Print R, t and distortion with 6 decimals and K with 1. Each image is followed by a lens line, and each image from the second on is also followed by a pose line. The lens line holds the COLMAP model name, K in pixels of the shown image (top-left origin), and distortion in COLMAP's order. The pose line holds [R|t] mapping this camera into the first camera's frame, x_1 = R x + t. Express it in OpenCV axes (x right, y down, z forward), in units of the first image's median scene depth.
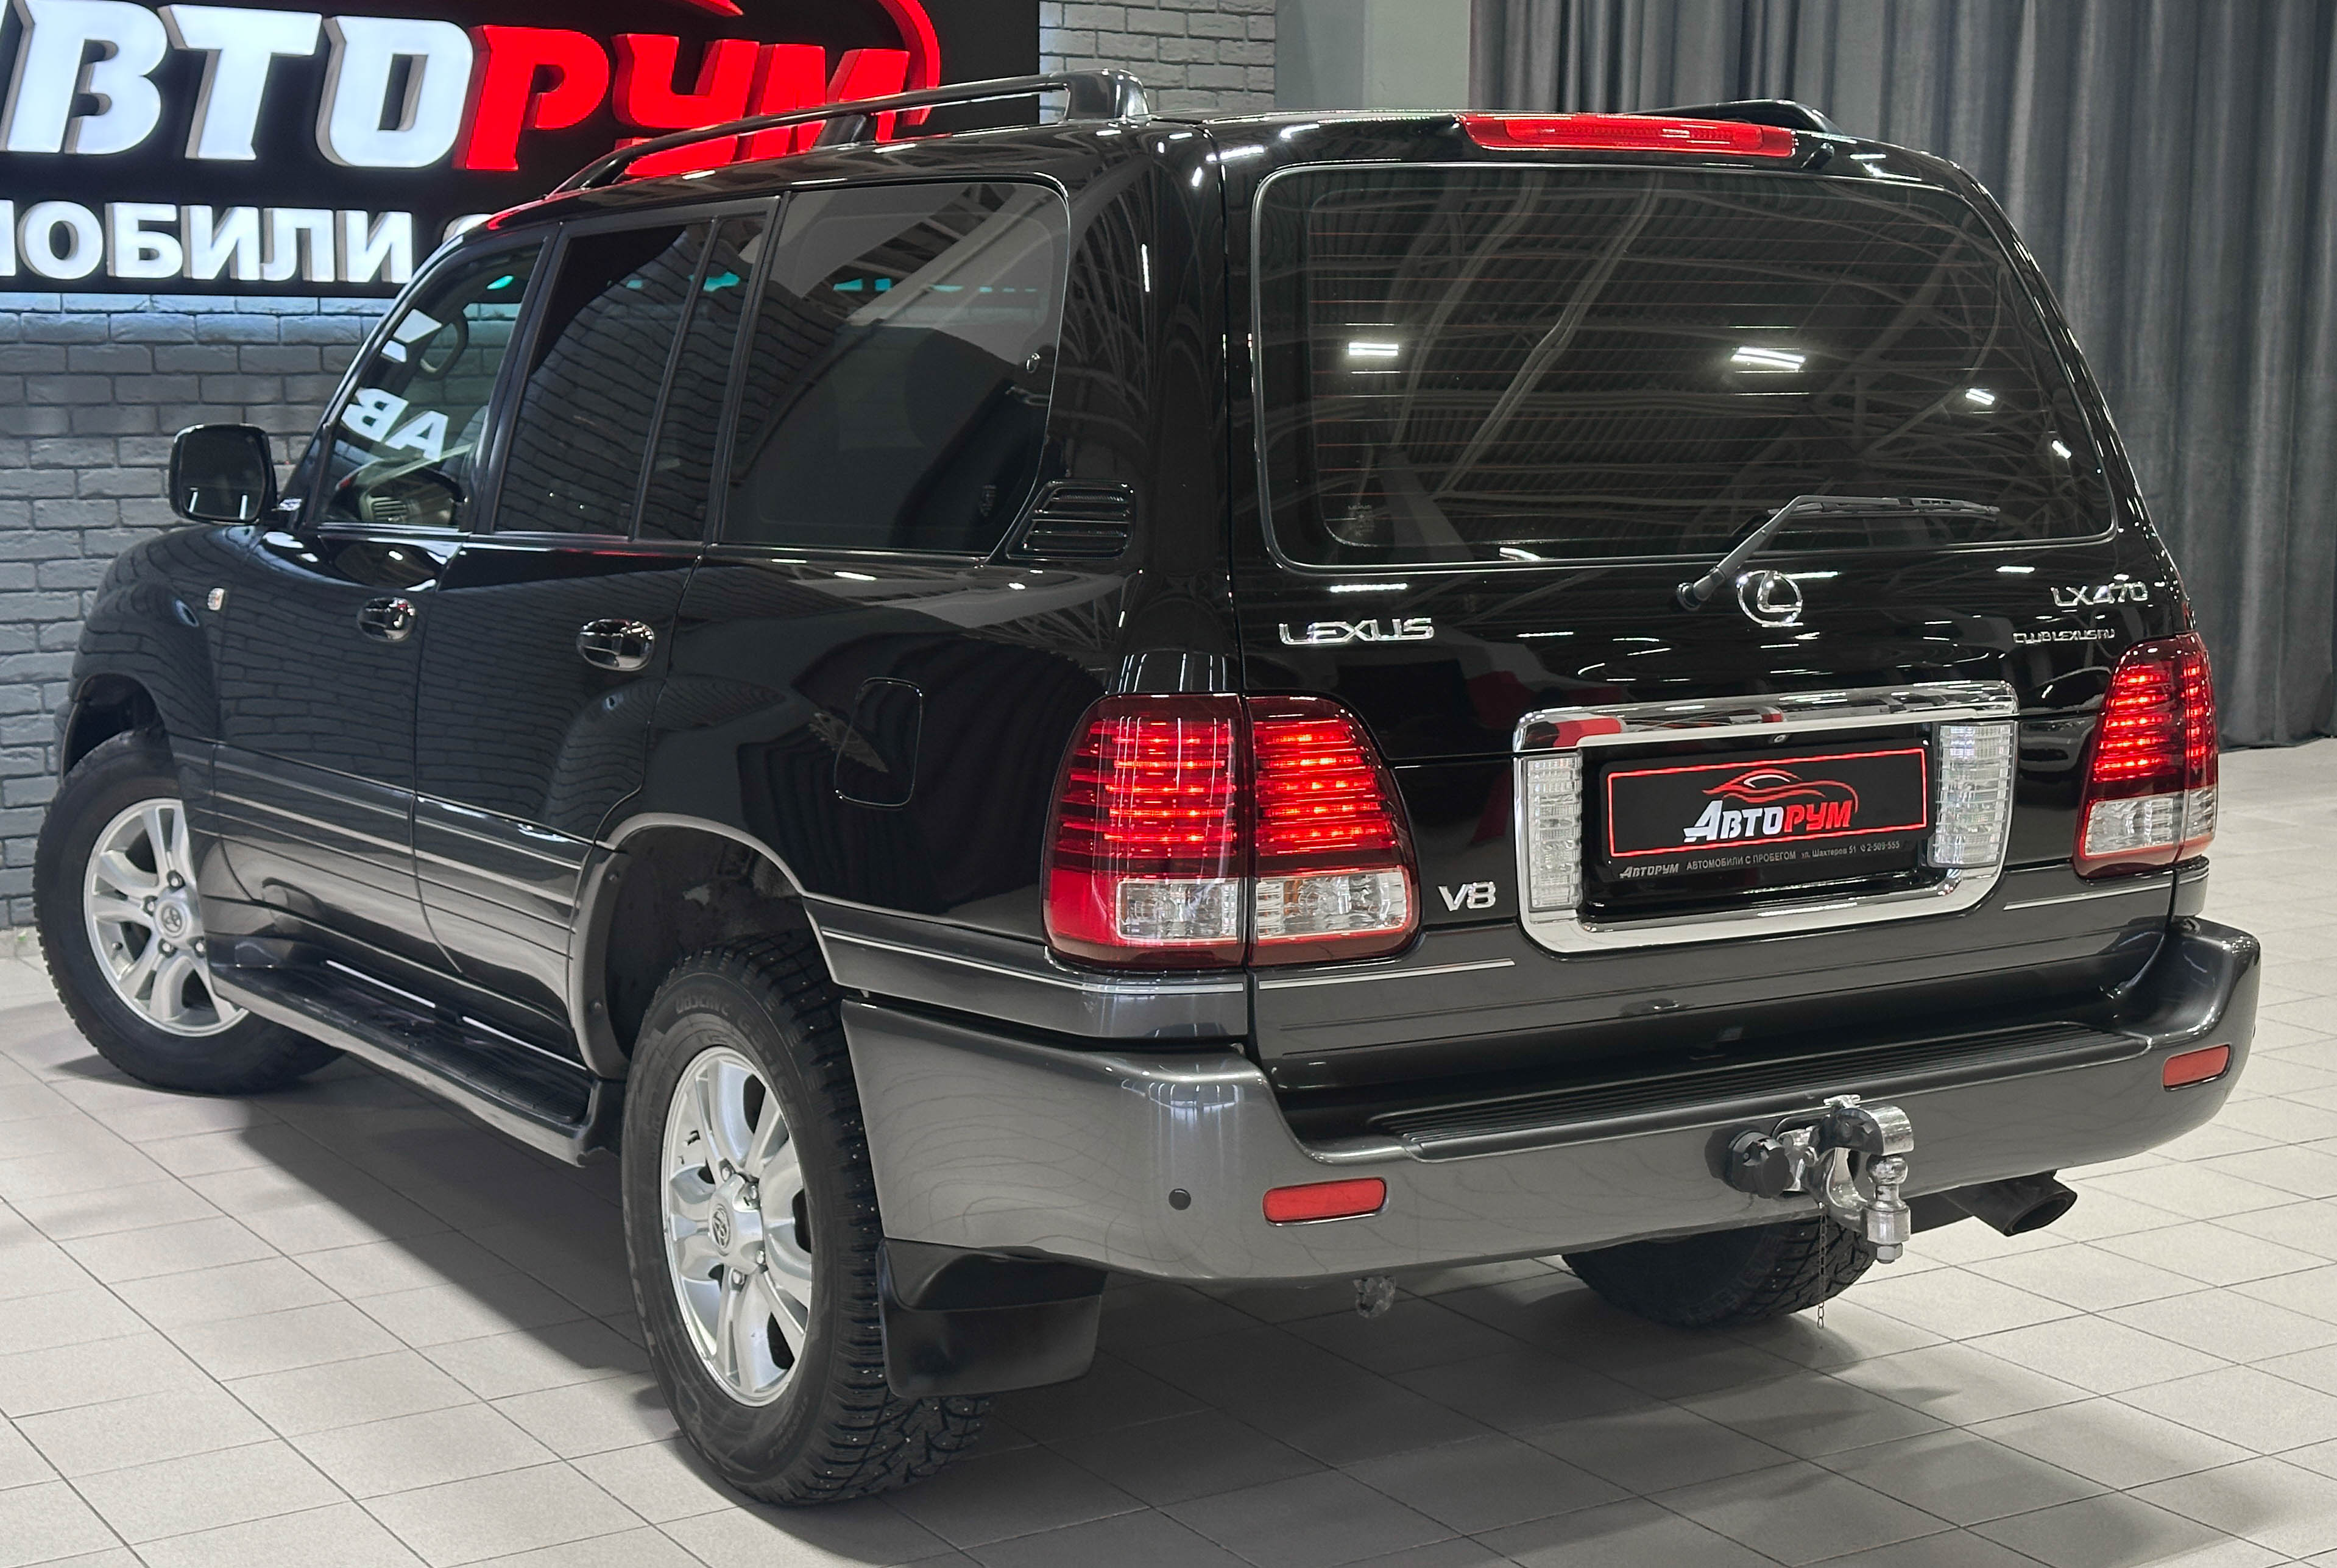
lens RADIAL K [[3570.9, 0, 1168.5], [0, 3570.9, 784.0], [0, 0, 1]] dist [0.021203, 0.034126]
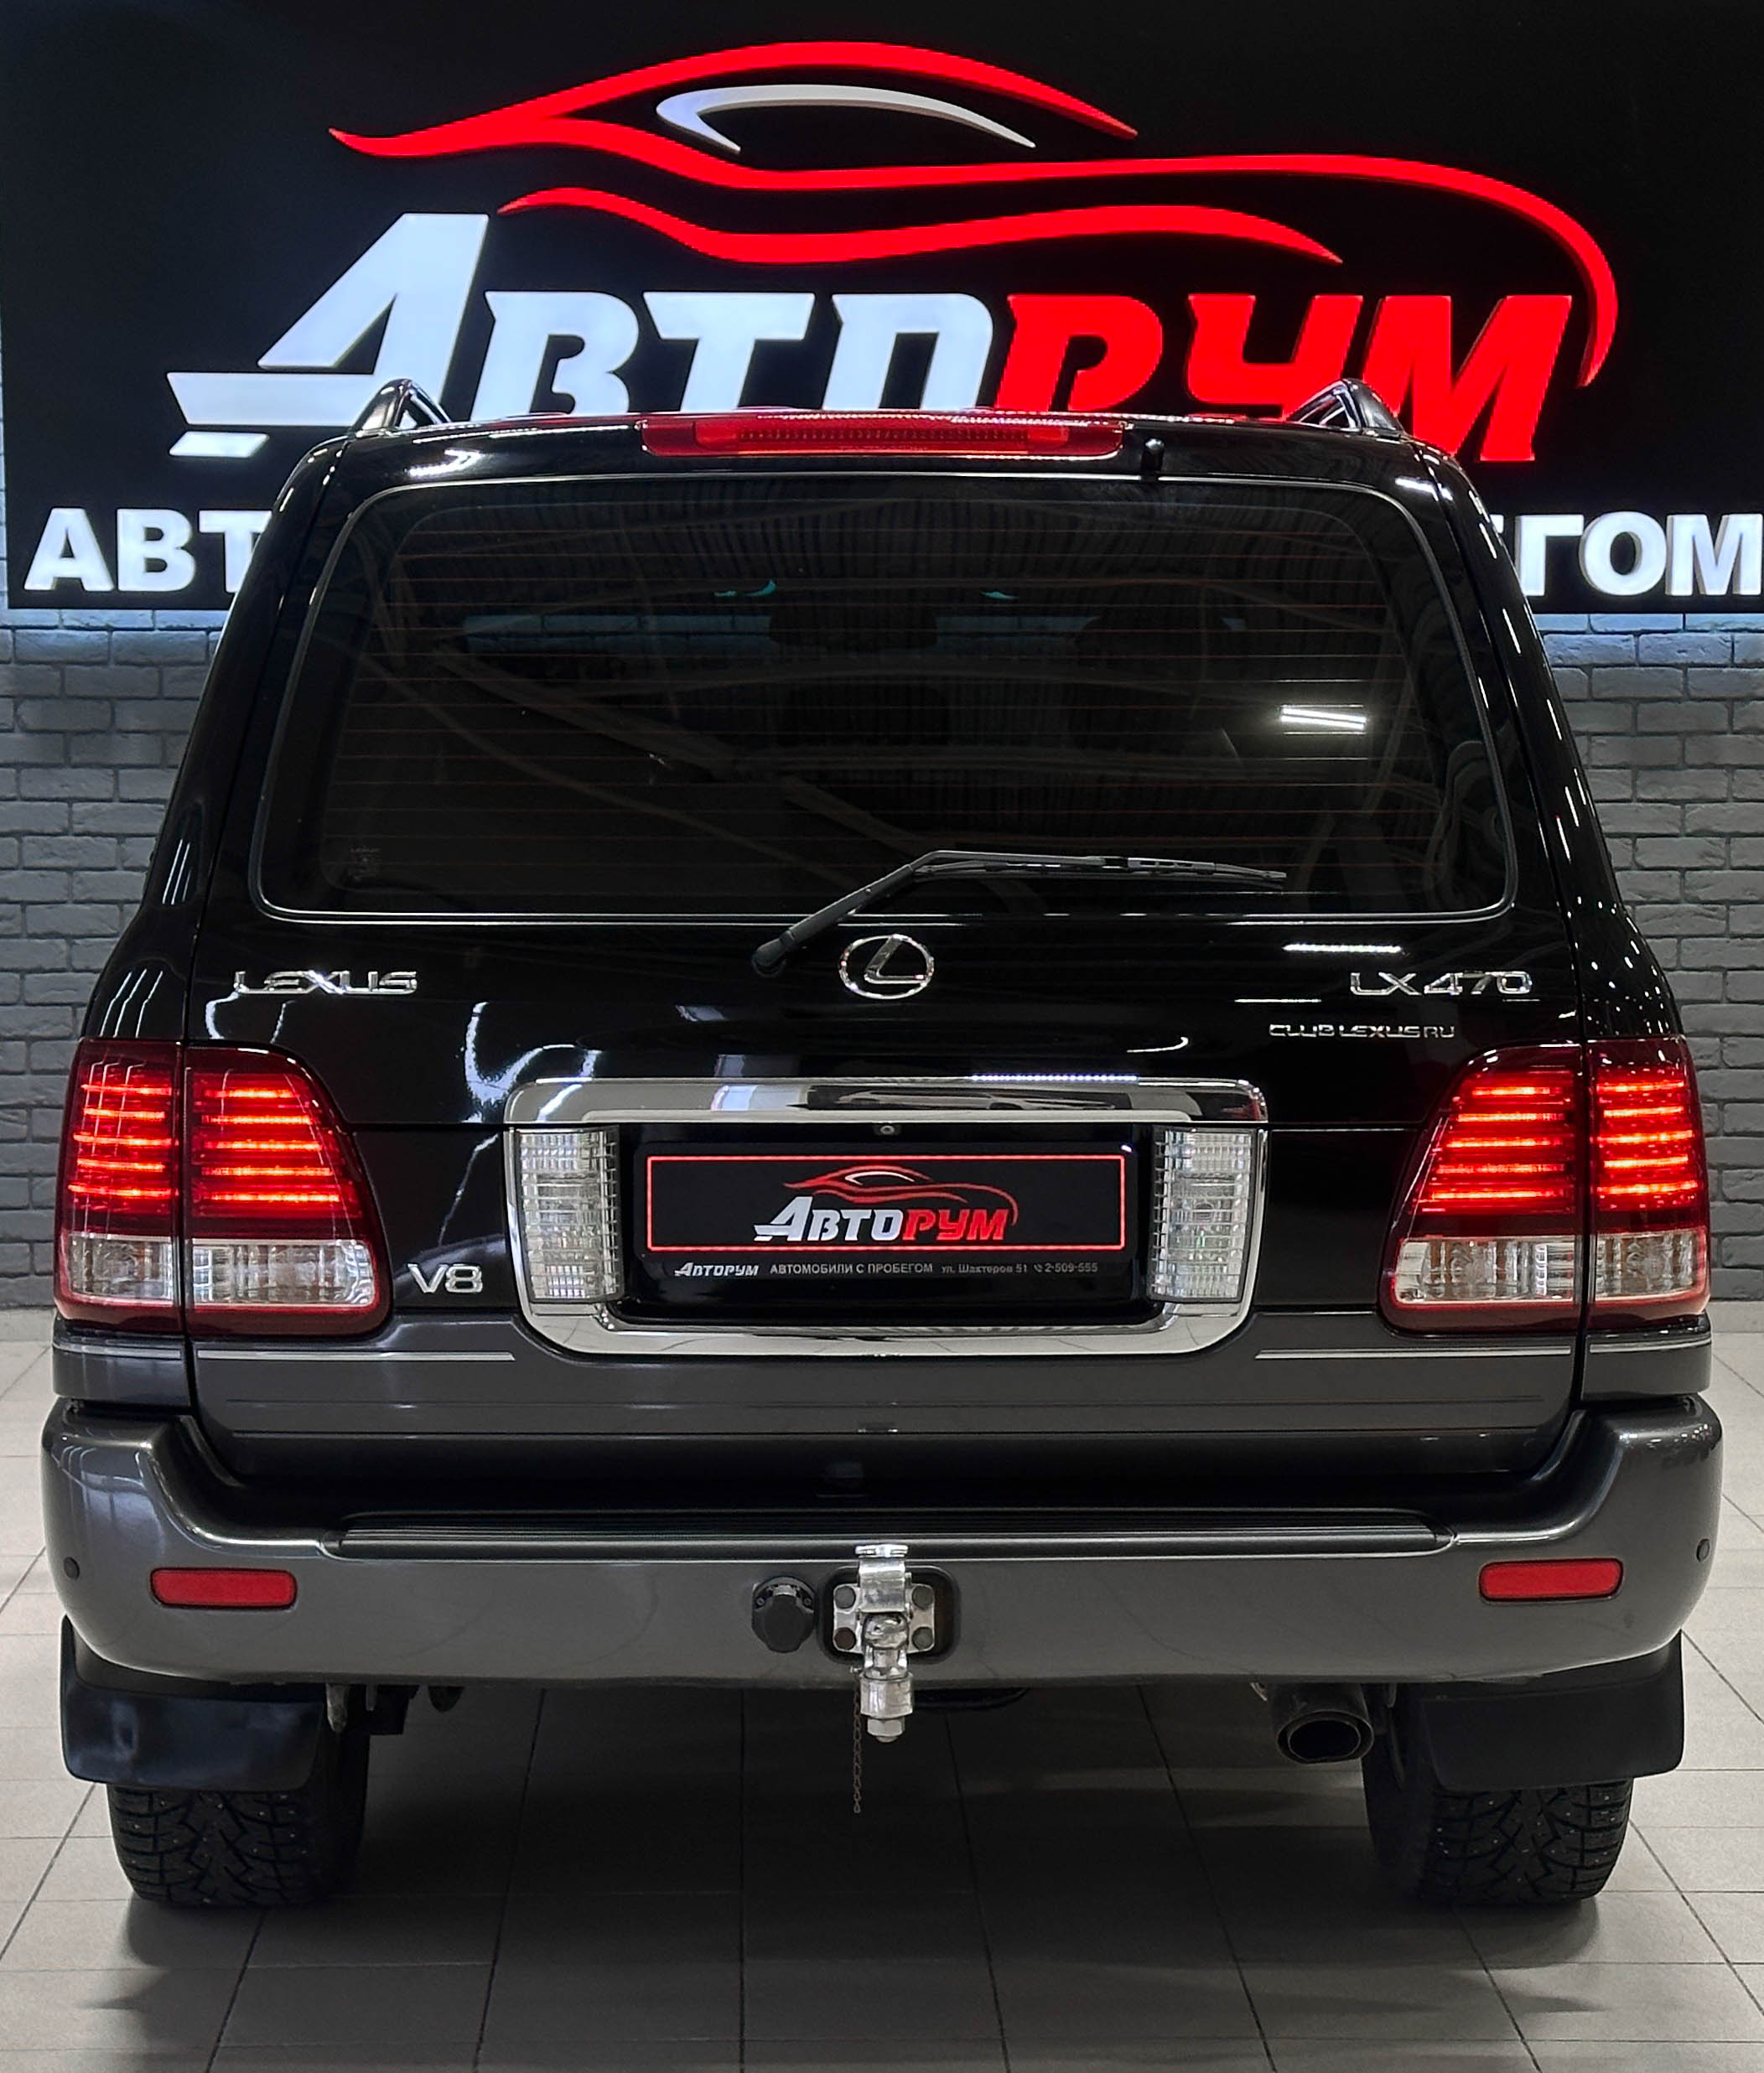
lens RADIAL K [[4895.0, 0, 882.0], [0, 4895.0, 1036.5], [0, 0, 1]] dist [0.108015, 0.365103]
pose [[0.858652, 0.039008, -0.511073, 0.750781], [-0.062610, 0.997615, -0.029046, -0.000732], [0.508721, 0.056939, 0.859047, -0.018863]]
